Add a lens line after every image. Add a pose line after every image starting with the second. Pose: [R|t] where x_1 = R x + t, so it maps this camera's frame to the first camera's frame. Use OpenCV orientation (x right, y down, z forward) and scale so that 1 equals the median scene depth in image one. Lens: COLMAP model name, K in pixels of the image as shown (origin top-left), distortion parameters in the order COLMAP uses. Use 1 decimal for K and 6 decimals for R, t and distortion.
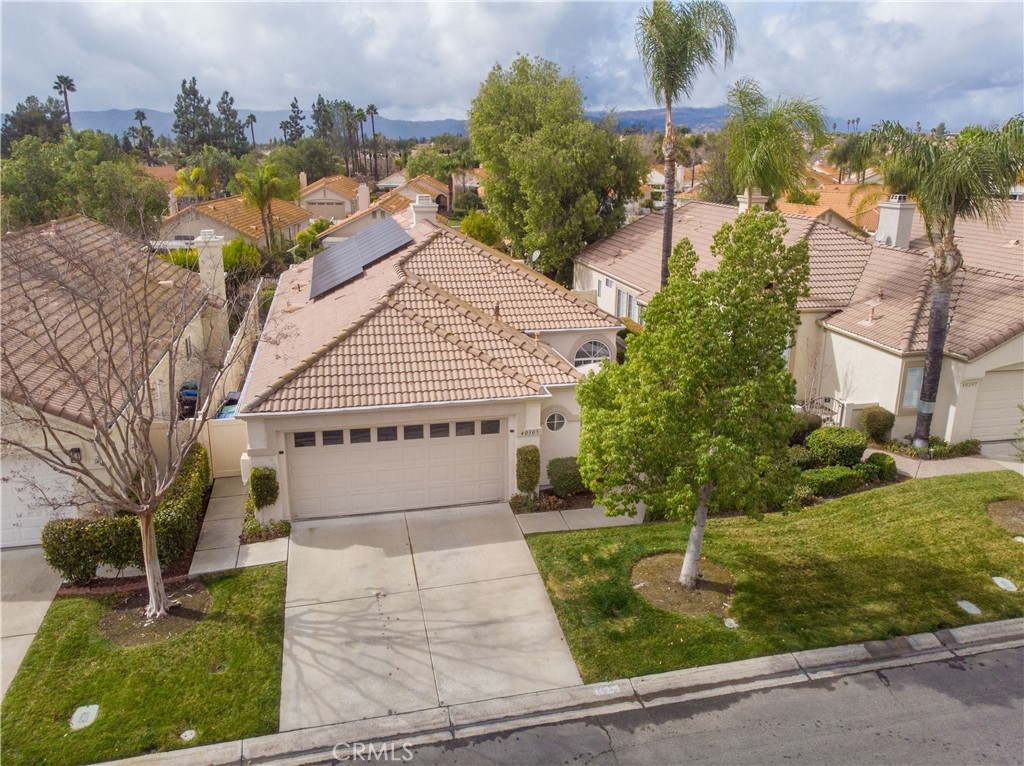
lens RADIAL K [[783.1, 0, 512.1], [0, 783.1, 380.3], [0, 0, 1]] dist [-0.002111, 0.014960]
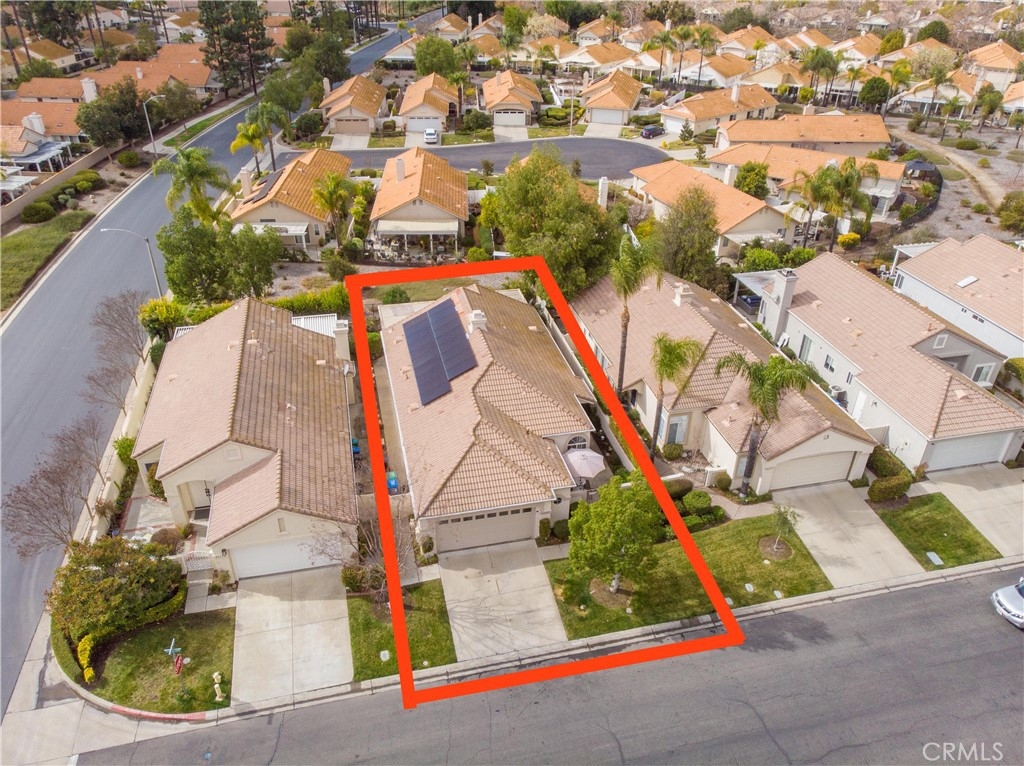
lens RADIAL K [[783.1, 0, 510.7], [0, 783.1, 383.9], [0, 0, 1]] dist [-0.002111, 0.014960]
pose [[0.999909, 0.002099, 0.013354, -0.122367], [-0.005867, 0.957360, 0.288837, -1.054067], [-0.012178, -0.288889, 0.957285, -1.114674]]
